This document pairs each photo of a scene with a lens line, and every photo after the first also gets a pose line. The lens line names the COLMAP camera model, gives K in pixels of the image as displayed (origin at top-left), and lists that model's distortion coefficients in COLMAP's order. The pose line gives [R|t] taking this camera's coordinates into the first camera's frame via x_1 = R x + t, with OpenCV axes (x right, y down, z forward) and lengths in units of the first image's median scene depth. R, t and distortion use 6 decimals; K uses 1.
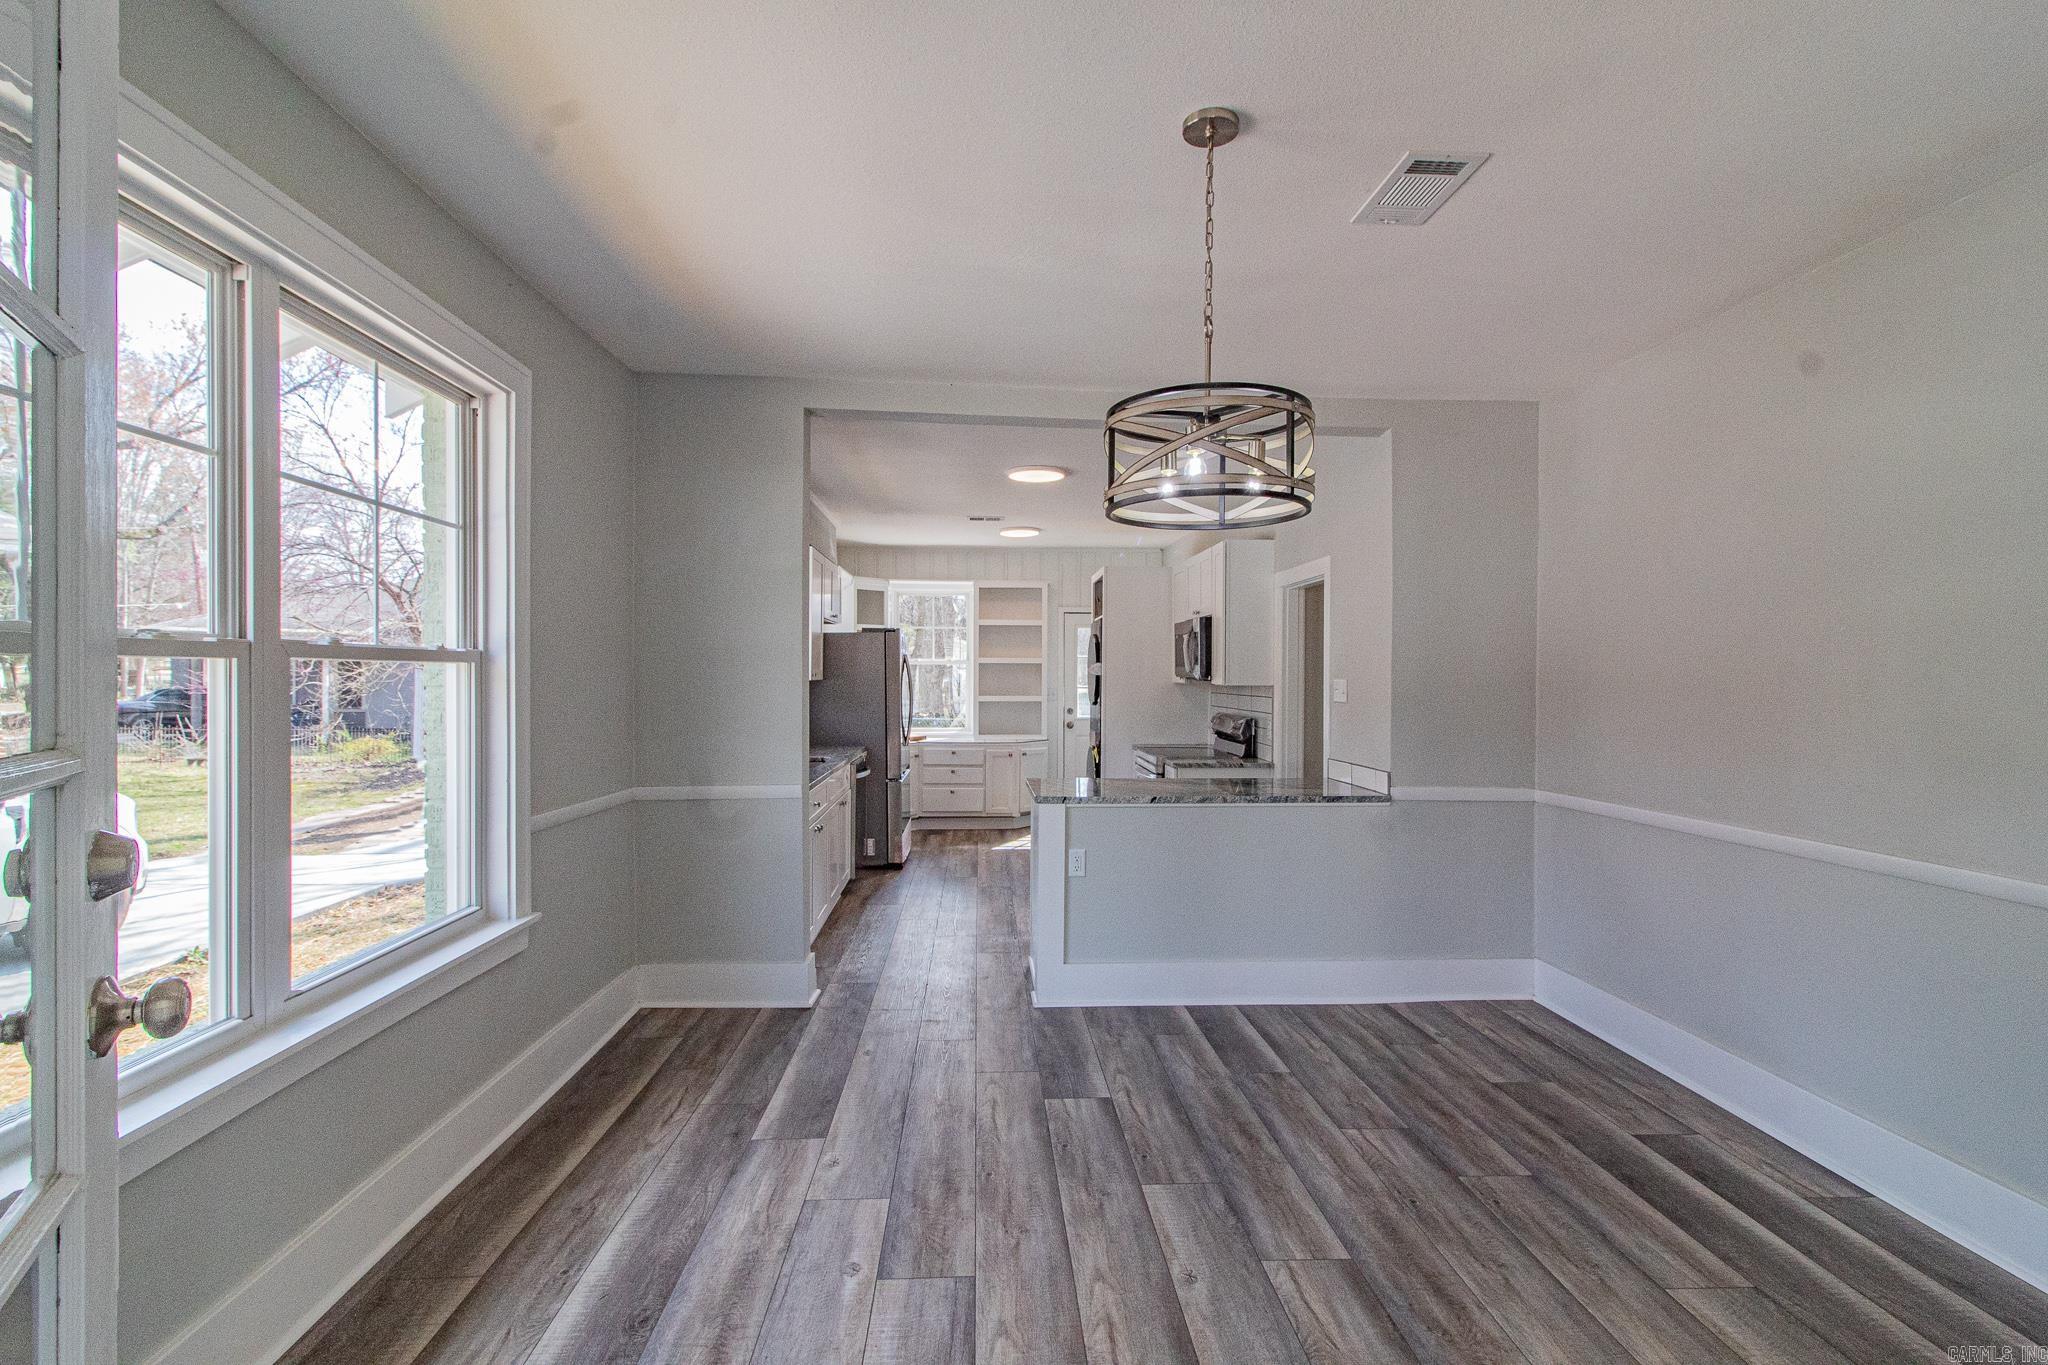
lens RADIAL K [[906.6, 0, 1029.7], [0, 906.6, 691.8], [0, 0, 1]] dist [-0.026218, 0.000153]
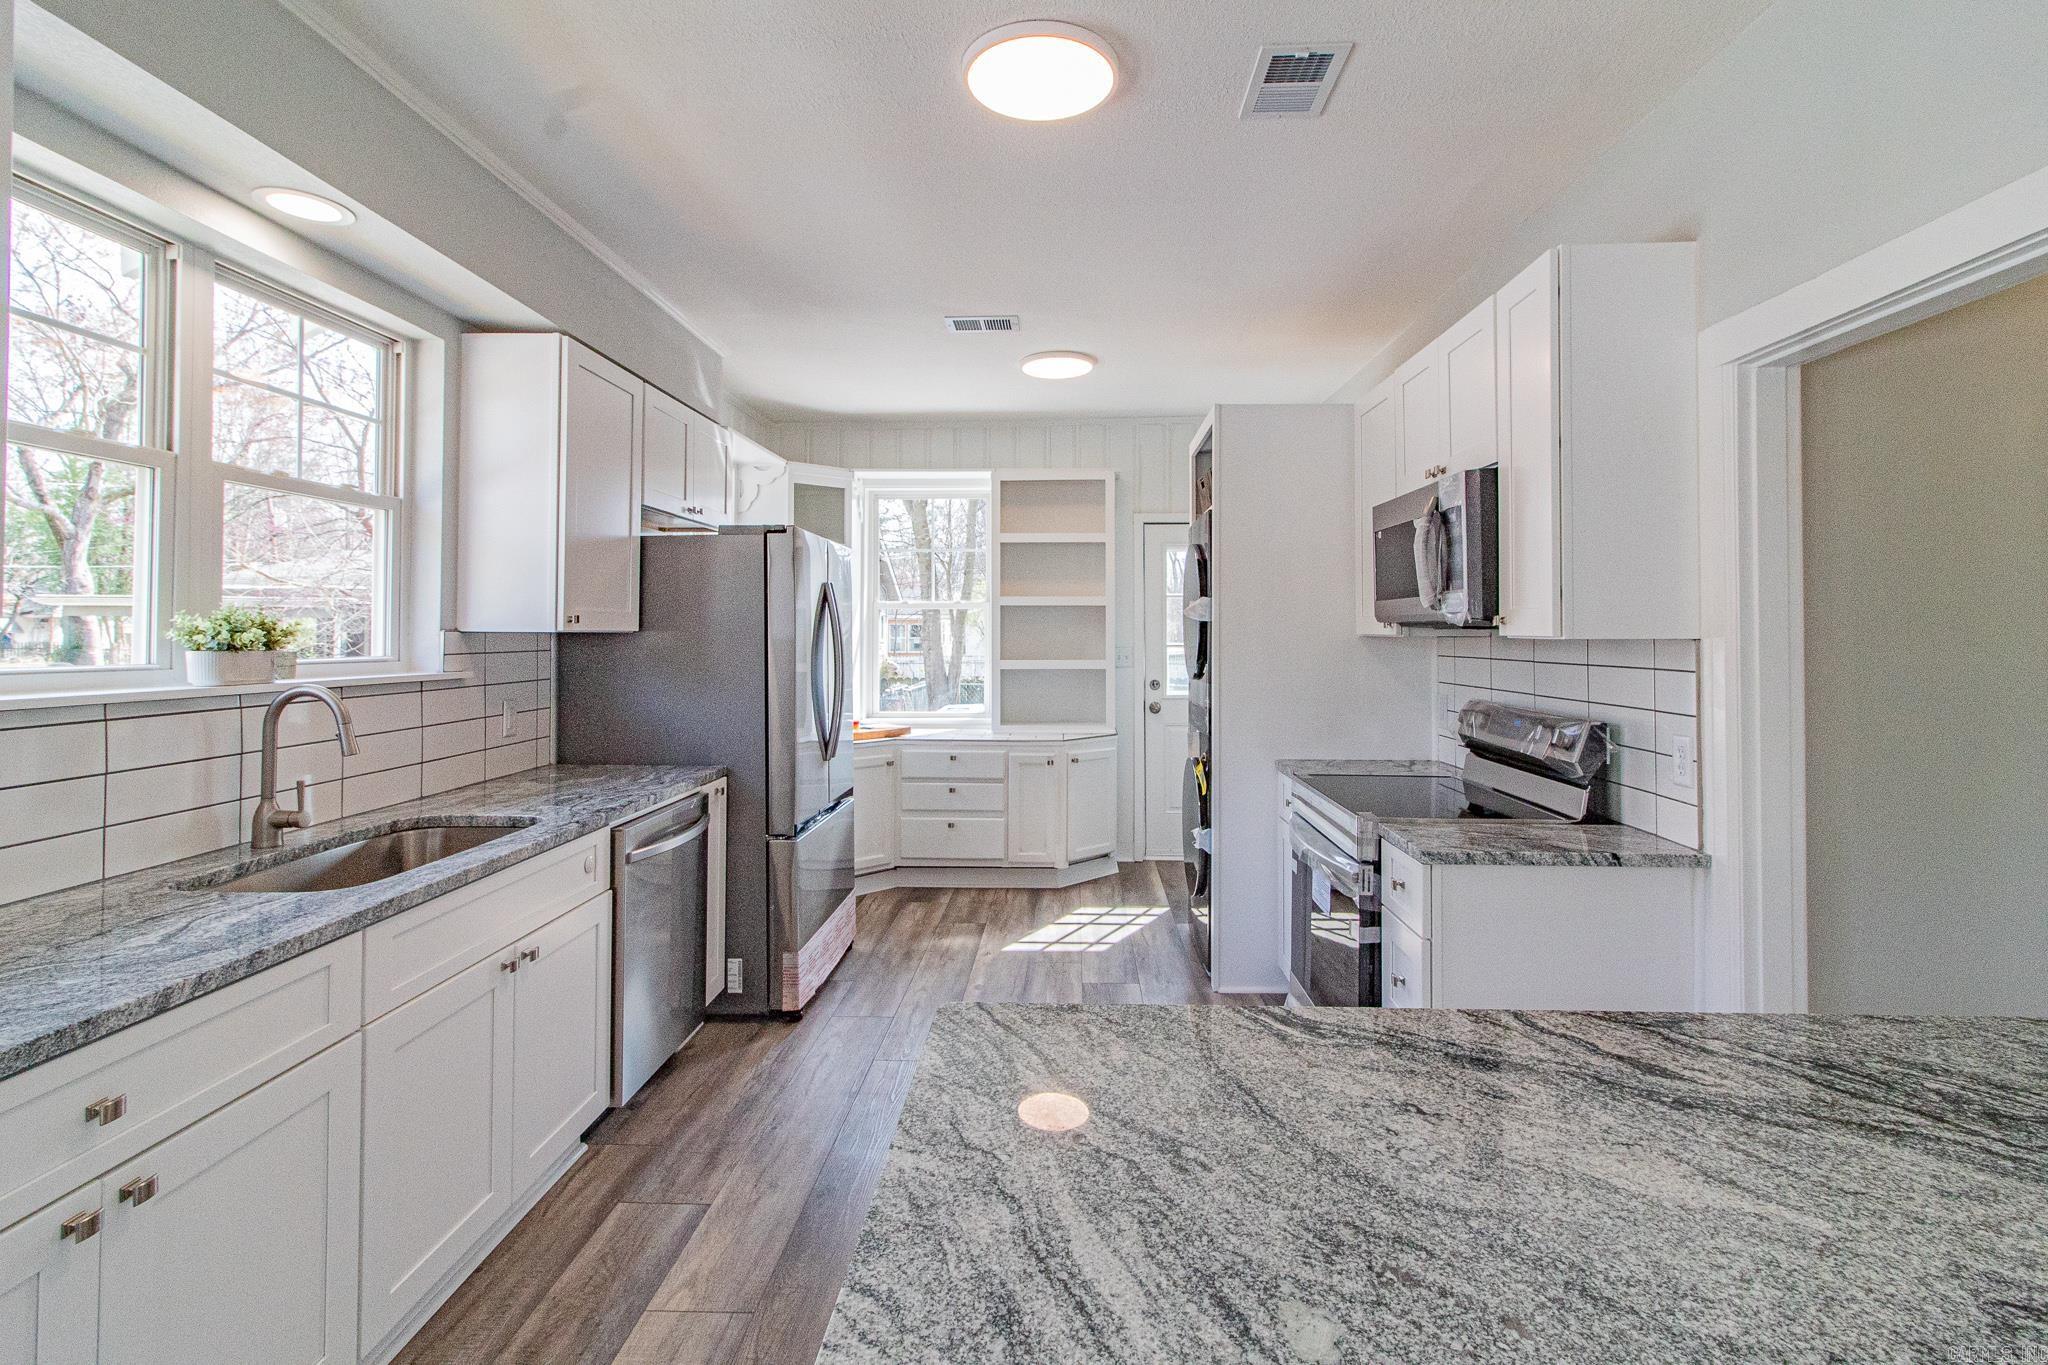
lens RADIAL K [[920.3, 0, 1020.4], [0, 920.3, 626.3], [0, 0, 1]] dist [-0.000119, 0.000064]
pose [[0.993742, -0.006082, -0.111531, 0.029710], [0.003306, 0.999681, -0.025050, -0.002980], [0.111648, 0.024525, 0.993445, 0.466219]]
